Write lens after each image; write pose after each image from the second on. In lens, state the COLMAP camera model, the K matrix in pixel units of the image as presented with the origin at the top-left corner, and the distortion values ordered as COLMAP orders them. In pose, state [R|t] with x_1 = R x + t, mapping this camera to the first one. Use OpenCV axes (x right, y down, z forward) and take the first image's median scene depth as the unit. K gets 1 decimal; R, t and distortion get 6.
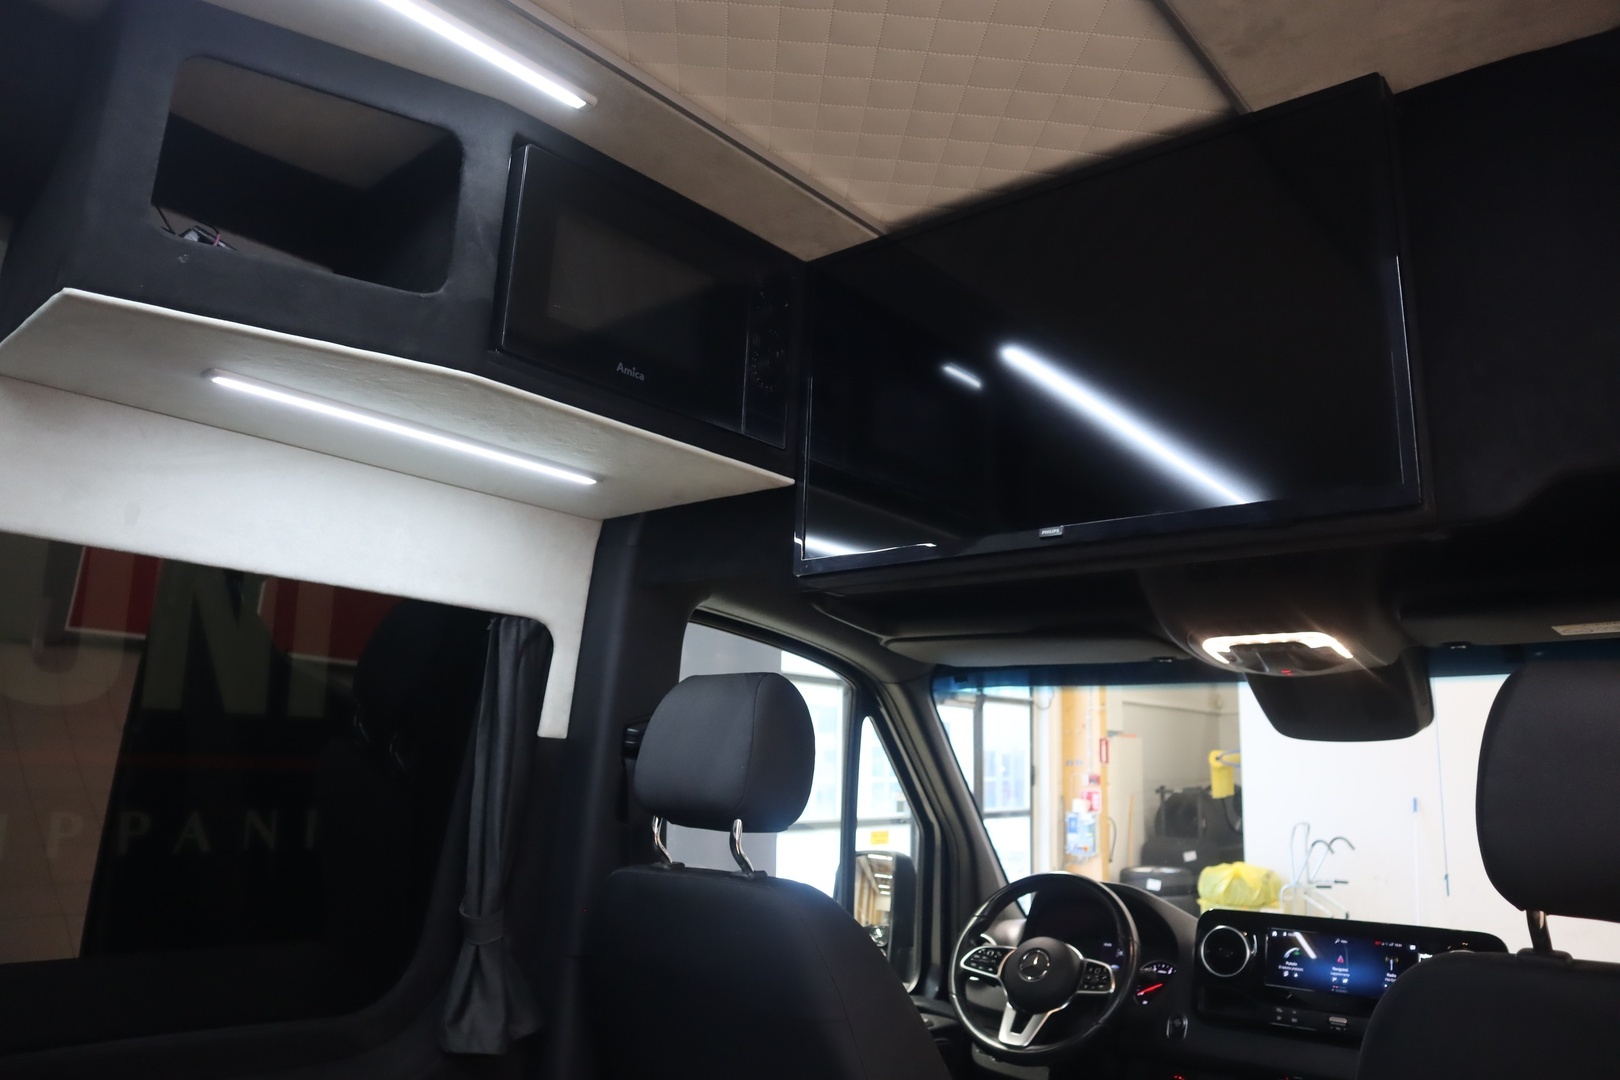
lens RADIAL K [[1158.2, 0, 834.0], [0, 1158.2, 546.3], [0, 0, 1]] dist [-0.123004, 0.081787]
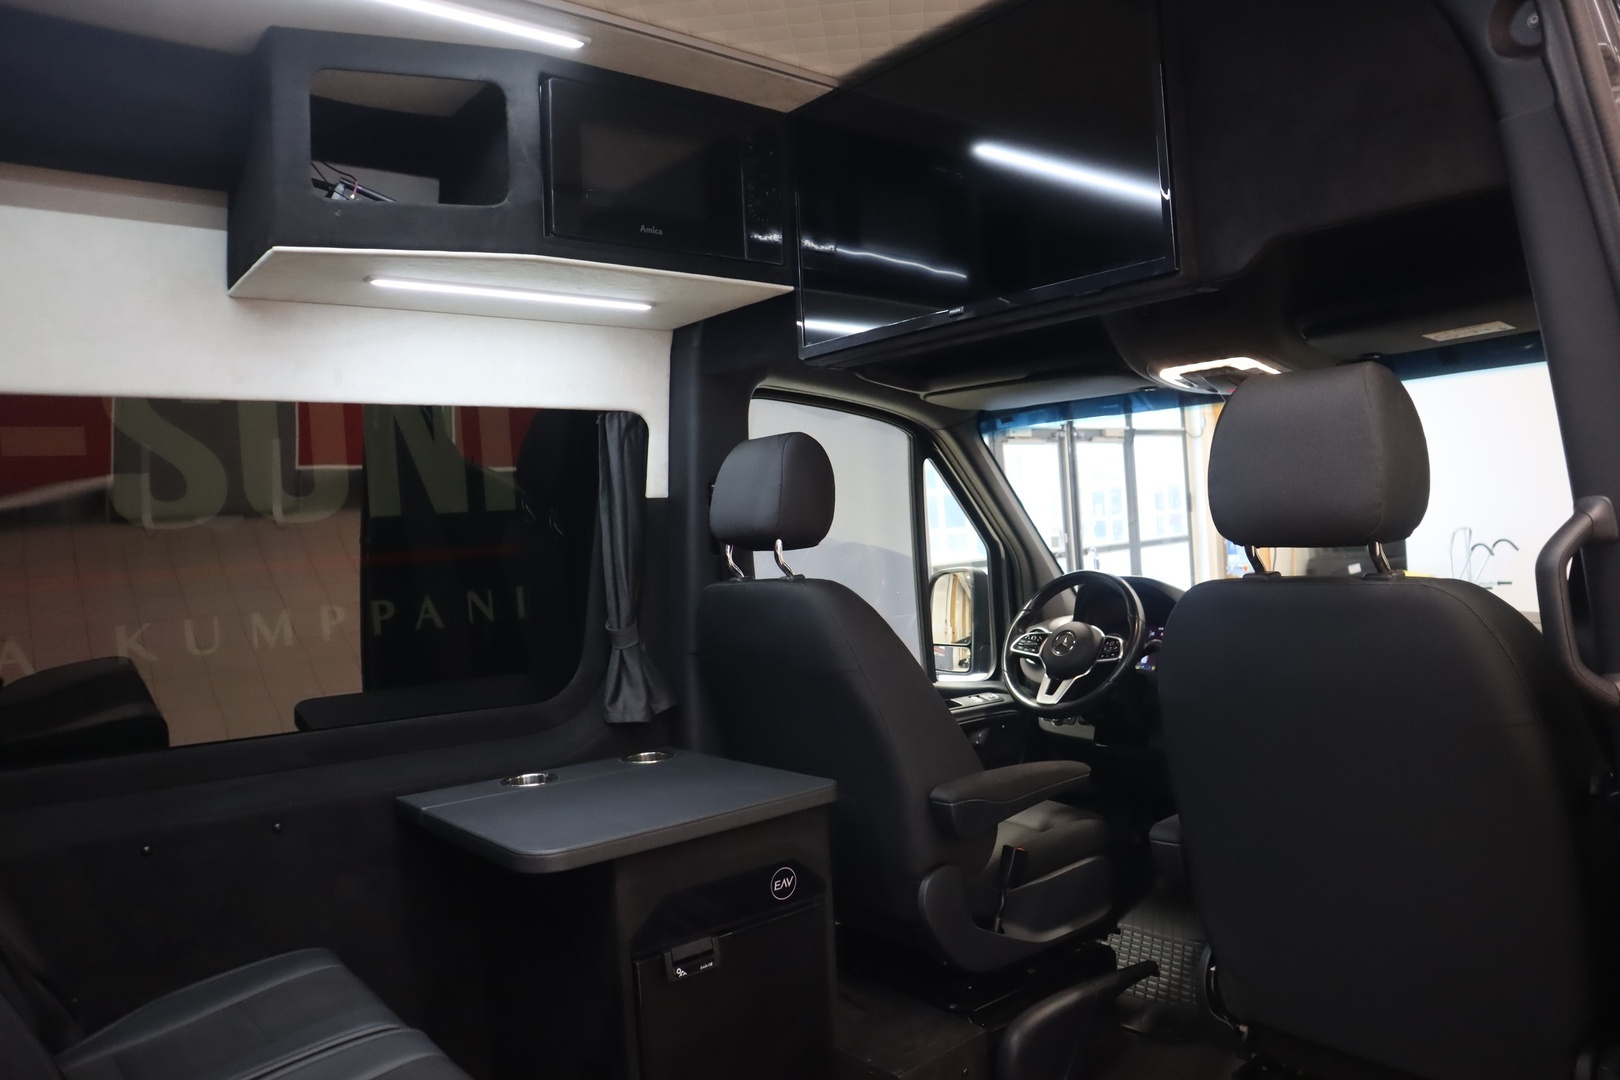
lens RADIAL K [[1158.2, 0, 834.0], [0, 1158.2, 546.3], [0, 0, 1]] dist [-0.123004, 0.081787]
pose [[0.981997, -0.086404, -0.167974, 0.185304], [0.119418, 0.972972, 0.197646, -0.021062], [0.146357, -0.214147, 0.965775, -0.297633]]
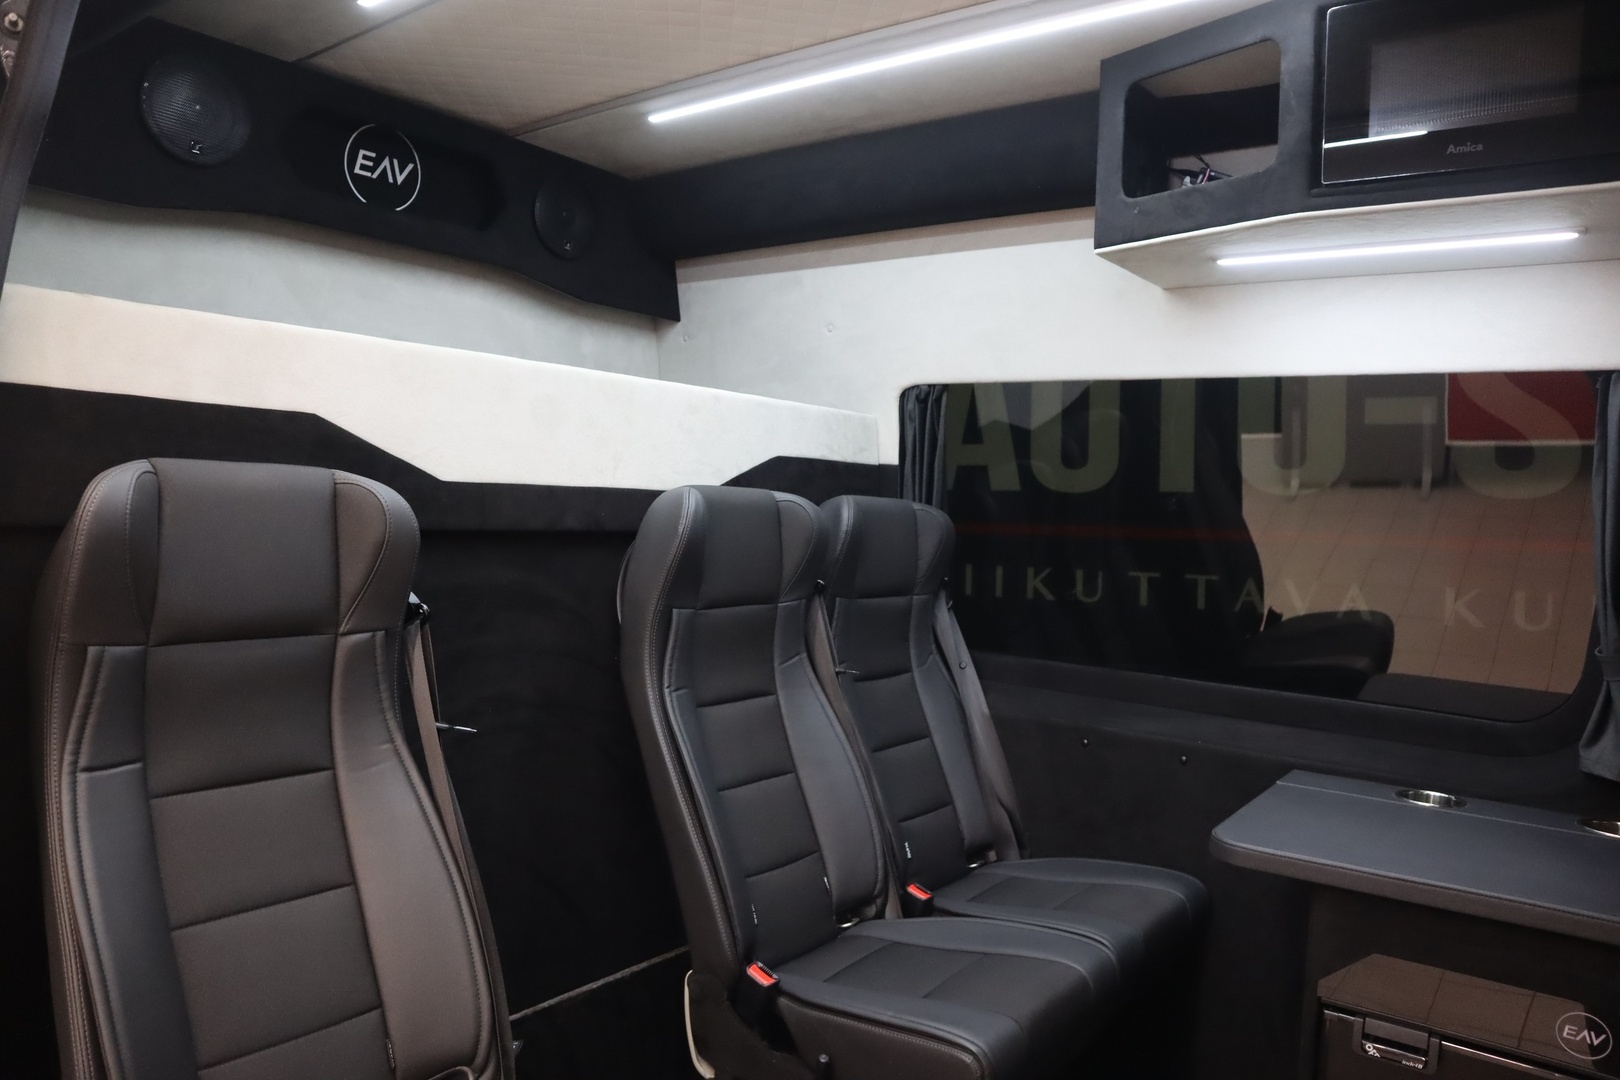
lens RADIAL K [[1158.2, 0, 834.0], [0, 1158.2, 546.3], [0, 0, 1]] dist [-0.123004, 0.081787]
pose [[0.045923, -0.001368, -0.998944, 0.678121], [0.144801, 0.989447, 0.005301, 0.105595], [0.988395, -0.144892, 0.045636, 0.224908]]
